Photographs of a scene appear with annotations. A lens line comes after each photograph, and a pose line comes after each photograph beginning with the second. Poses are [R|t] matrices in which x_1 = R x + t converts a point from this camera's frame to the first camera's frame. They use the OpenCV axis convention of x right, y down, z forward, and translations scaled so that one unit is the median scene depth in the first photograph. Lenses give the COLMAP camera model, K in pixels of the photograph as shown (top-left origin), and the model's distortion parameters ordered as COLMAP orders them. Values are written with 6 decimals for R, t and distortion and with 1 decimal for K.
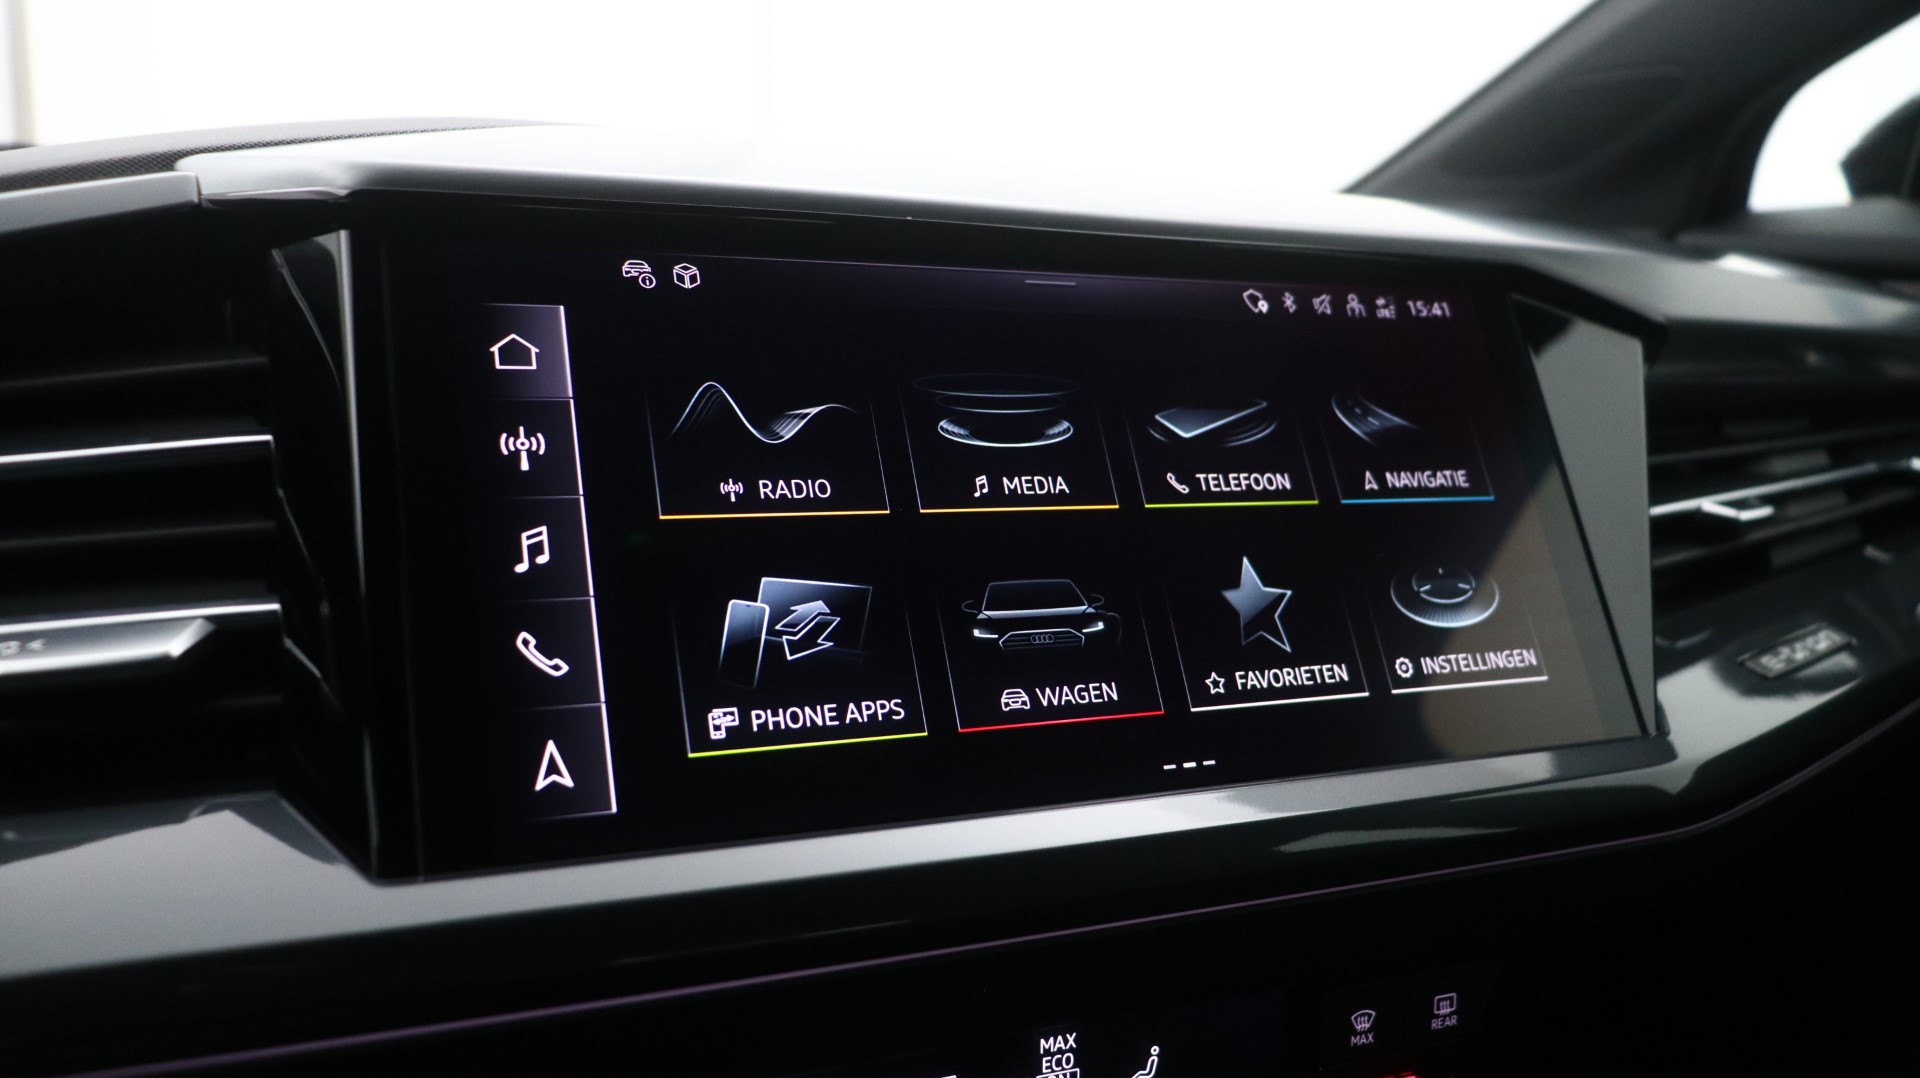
lens RADIAL K [[1522.1, 0, 960.0], [0, 1522.1, 539.0], [0, 0, 1]] dist [-0.000951, 0.001473]
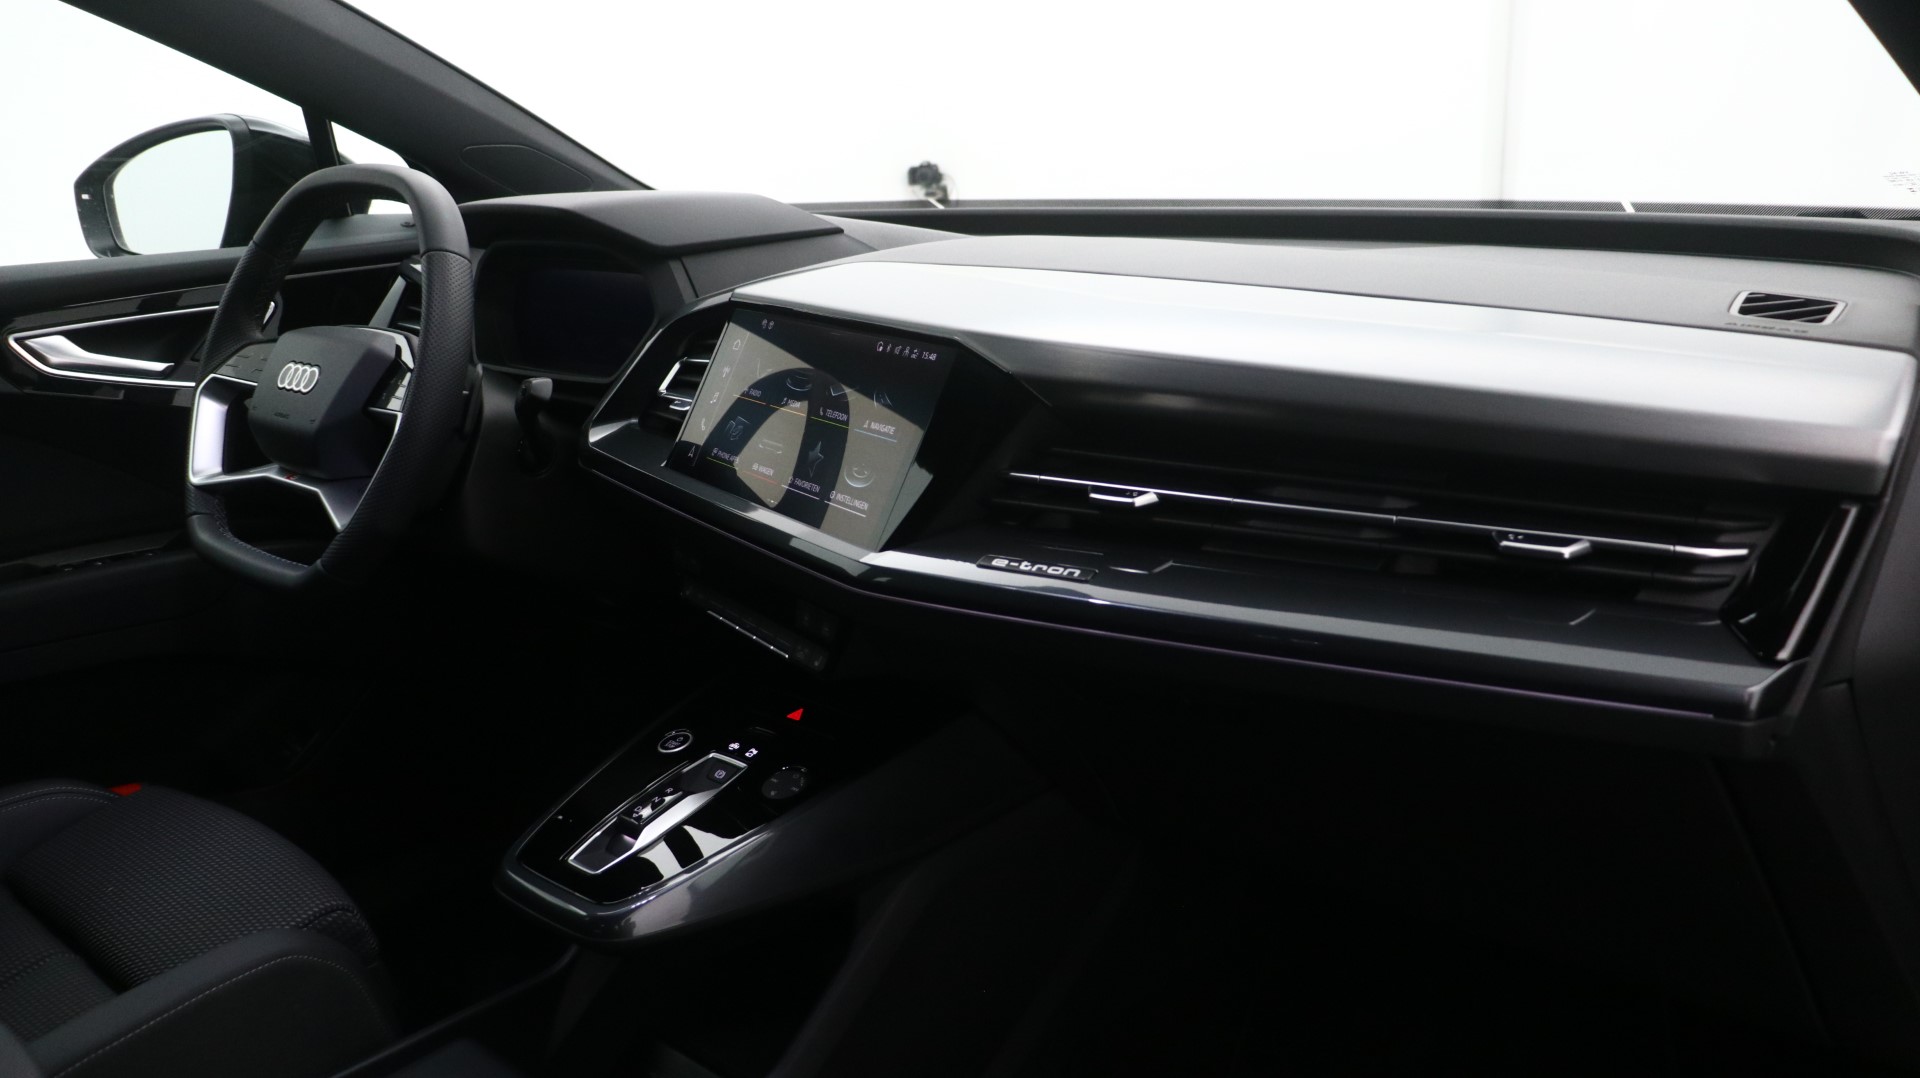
lens RADIAL K [[1523.2, 0, 960.1], [0, 1523.2, 540.7], [0, 0, 1]] dist [-0.000703, 0.002046]
pose [[0.159335, 0.217487, -0.962970, 3.055774], [-0.117783, 0.972653, 0.200185, -0.412287], [0.980173, 0.081525, 0.180594, 0.808965]]
